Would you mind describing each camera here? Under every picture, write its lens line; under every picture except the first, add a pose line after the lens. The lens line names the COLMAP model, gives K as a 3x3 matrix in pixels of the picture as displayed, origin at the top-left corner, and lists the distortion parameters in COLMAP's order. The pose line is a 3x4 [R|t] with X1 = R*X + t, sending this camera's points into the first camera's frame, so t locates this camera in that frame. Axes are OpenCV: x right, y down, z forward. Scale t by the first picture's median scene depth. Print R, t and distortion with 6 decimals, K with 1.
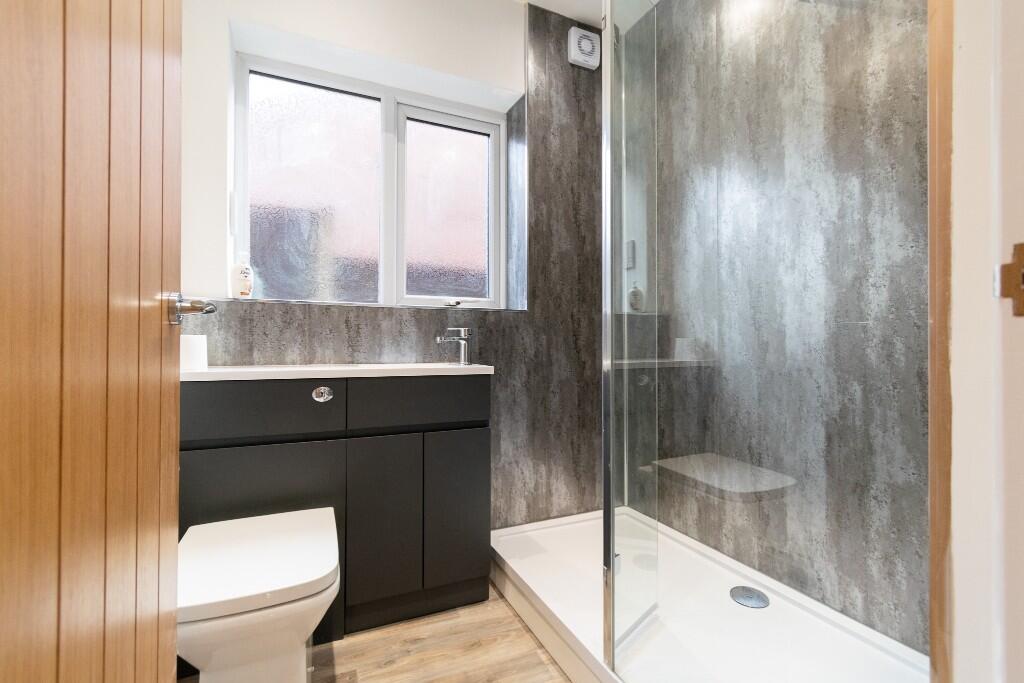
lens RADIAL K [[451.3, 0, 511.5], [0, 451.3, 342.2], [0, 0, 1]] dist [0.010217, -0.001222]
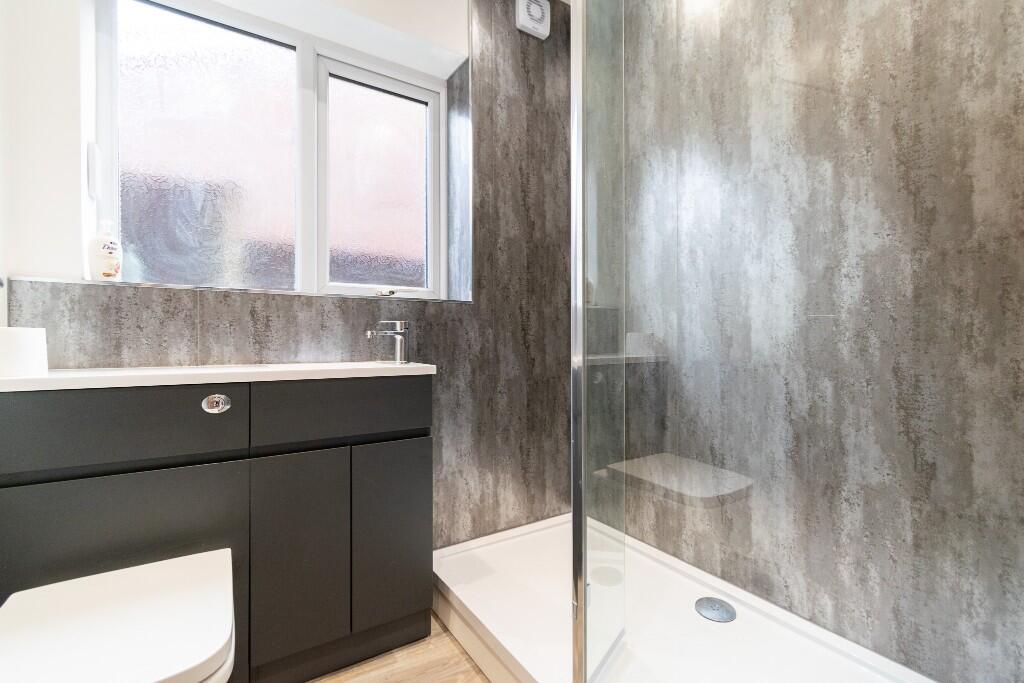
lens RADIAL K [[451.3, 0, 511.8], [0, 451.3, 340.8], [0, 0, 1]] dist [0.010217, -0.001222]
pose [[0.989019, -0.003052, 0.147760, -0.022884], [0.002105, 0.999976, 0.006565, 0.001667], [-0.147777, -0.006182, 0.989001, 0.124389]]
